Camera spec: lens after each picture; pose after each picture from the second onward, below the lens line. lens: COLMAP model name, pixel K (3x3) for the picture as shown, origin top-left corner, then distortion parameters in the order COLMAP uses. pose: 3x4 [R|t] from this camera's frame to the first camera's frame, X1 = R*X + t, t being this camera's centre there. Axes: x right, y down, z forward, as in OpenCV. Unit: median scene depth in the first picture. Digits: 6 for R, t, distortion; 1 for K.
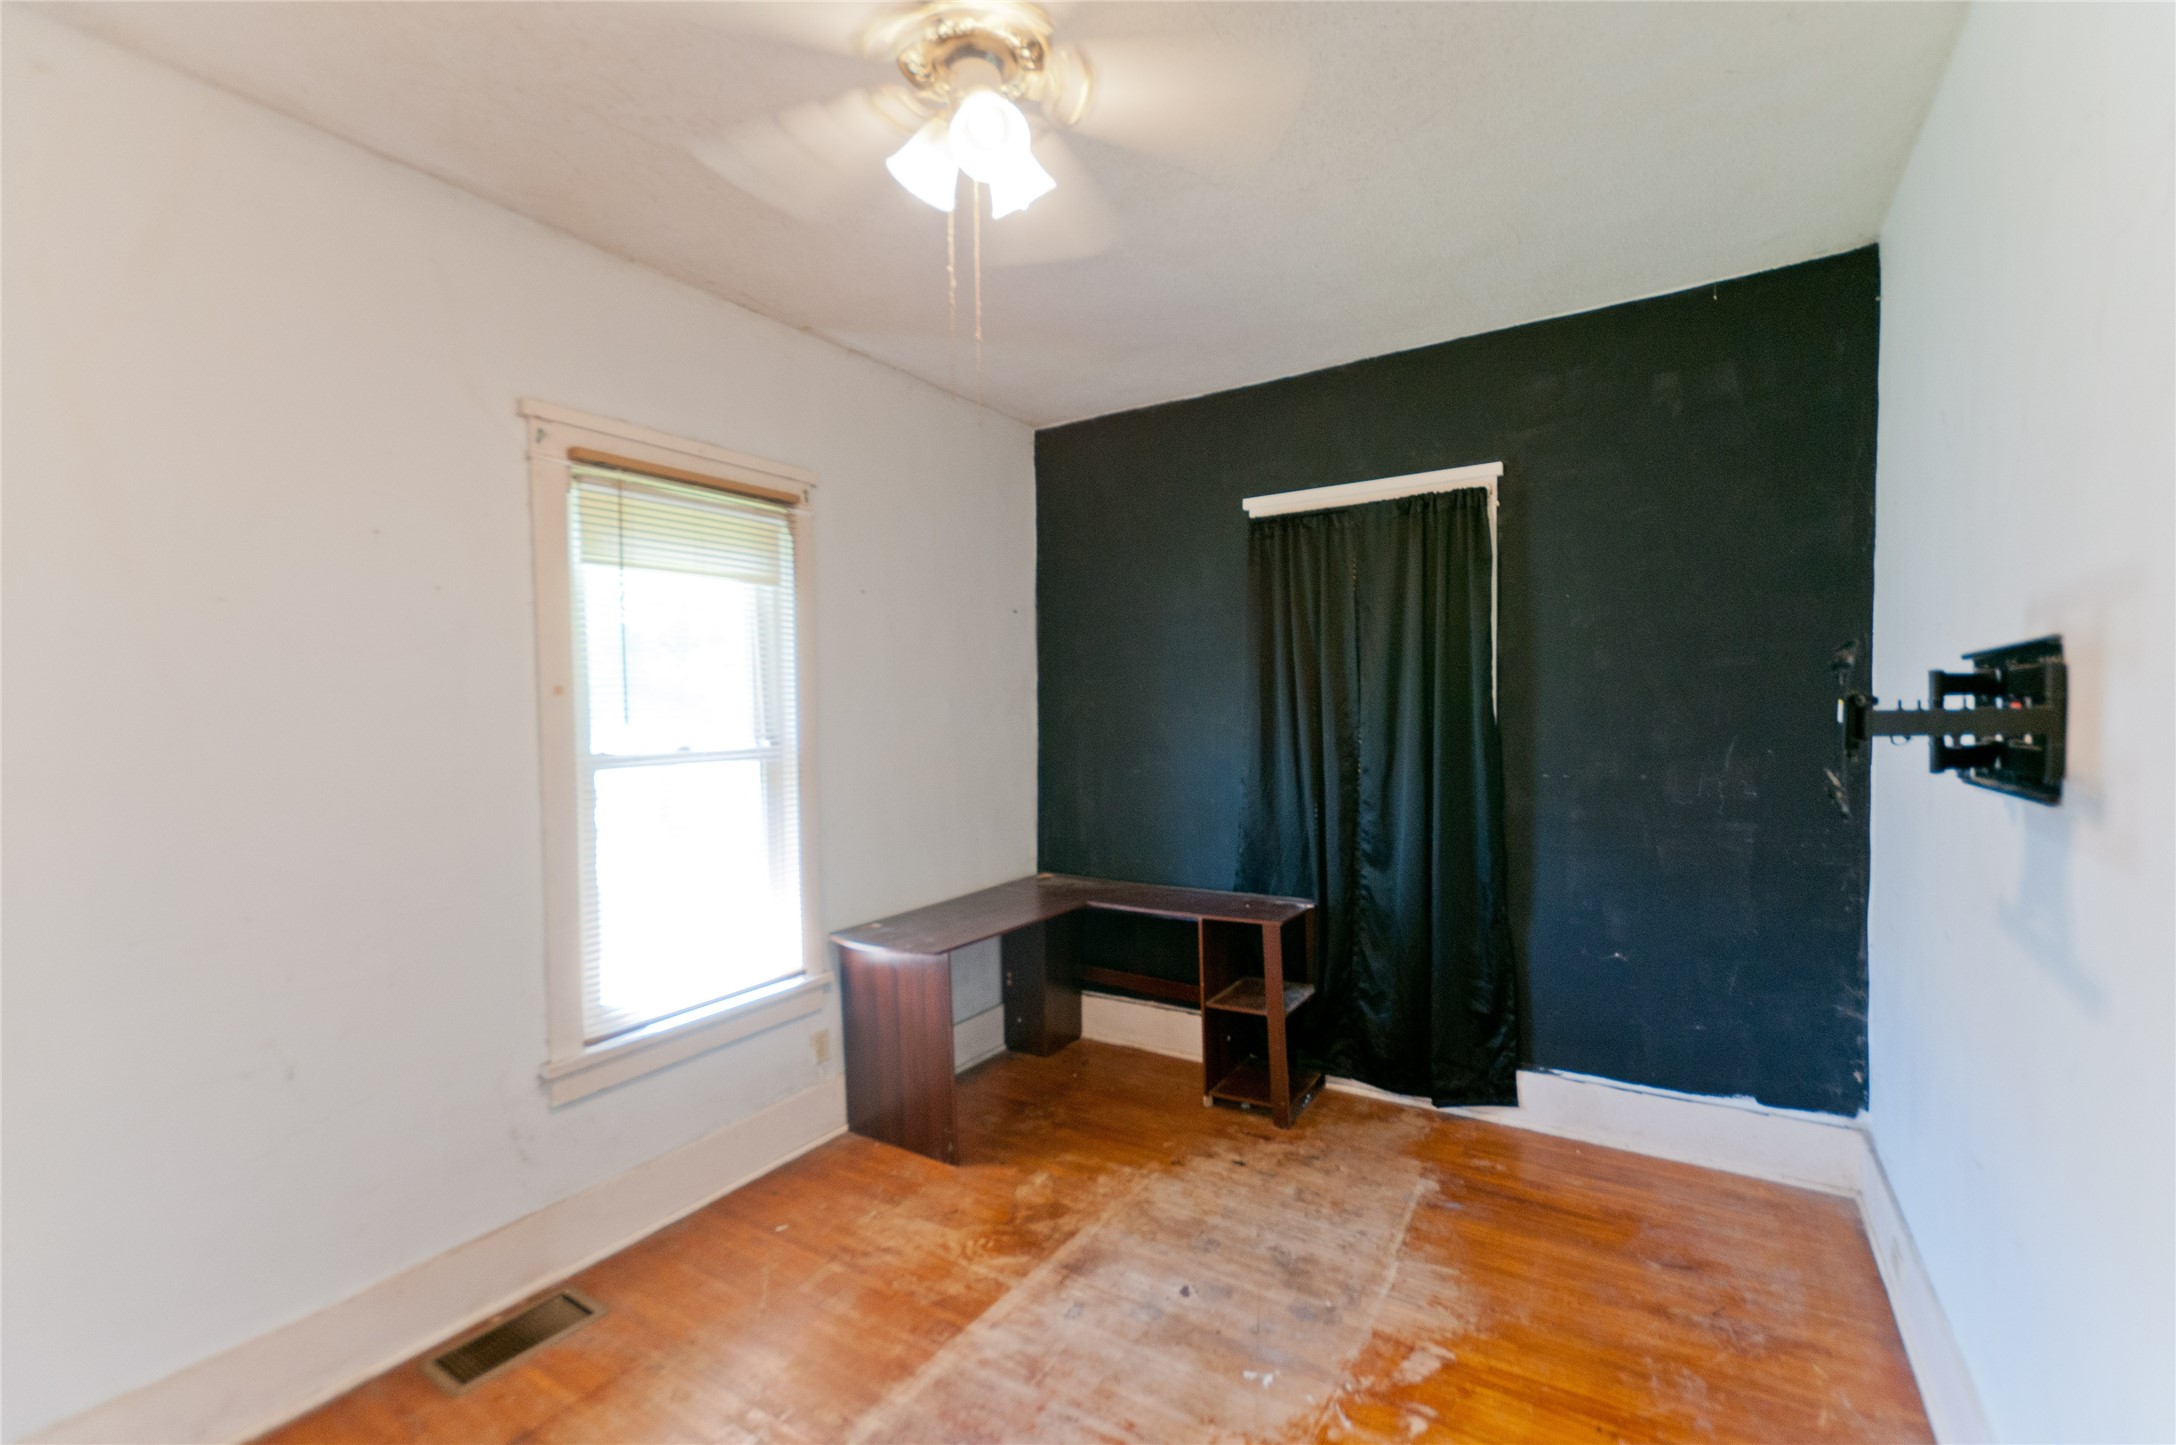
lens RADIAL K [[936.9, 0, 1091.9], [0, 936.9, 736.7], [0, 0, 1]] dist [0.009999, -0.006265]
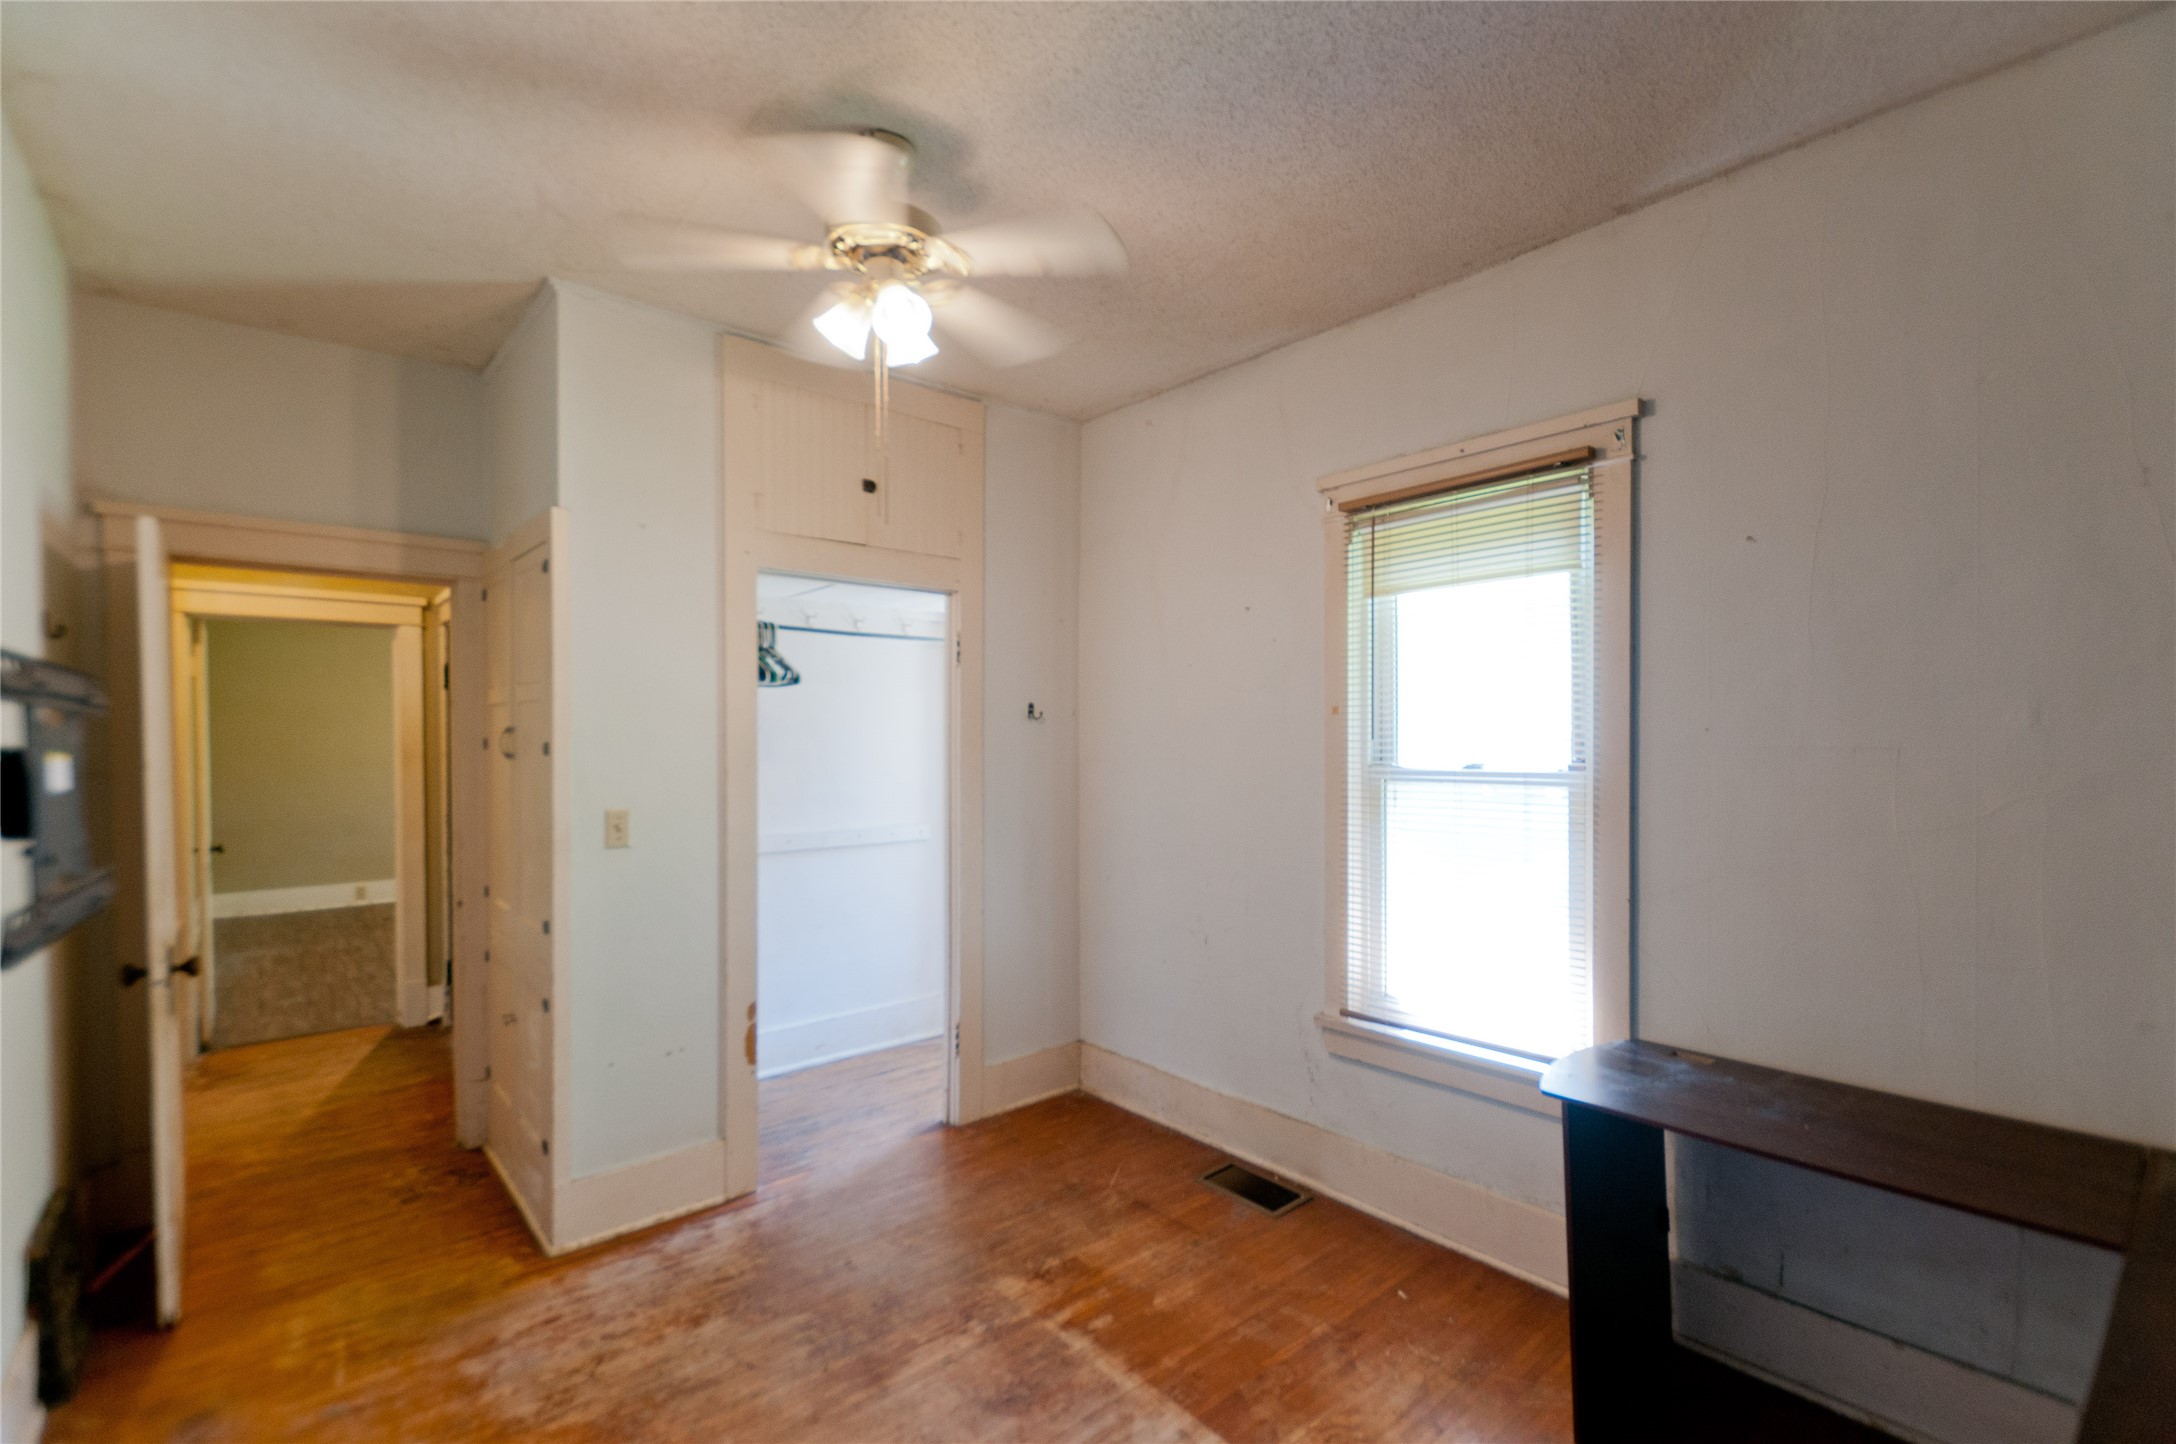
lens RADIAL K [[936.9, 0, 1083.5], [0, 936.9, 739.4], [0, 0, 1]] dist [0.009999, -0.006265]
pose [[-0.282662, 0.024516, -0.958906, 0.647129], [-0.015389, 0.999429, 0.030089, -0.041273], [0.959096, 0.023261, -0.282124, 0.985254]]
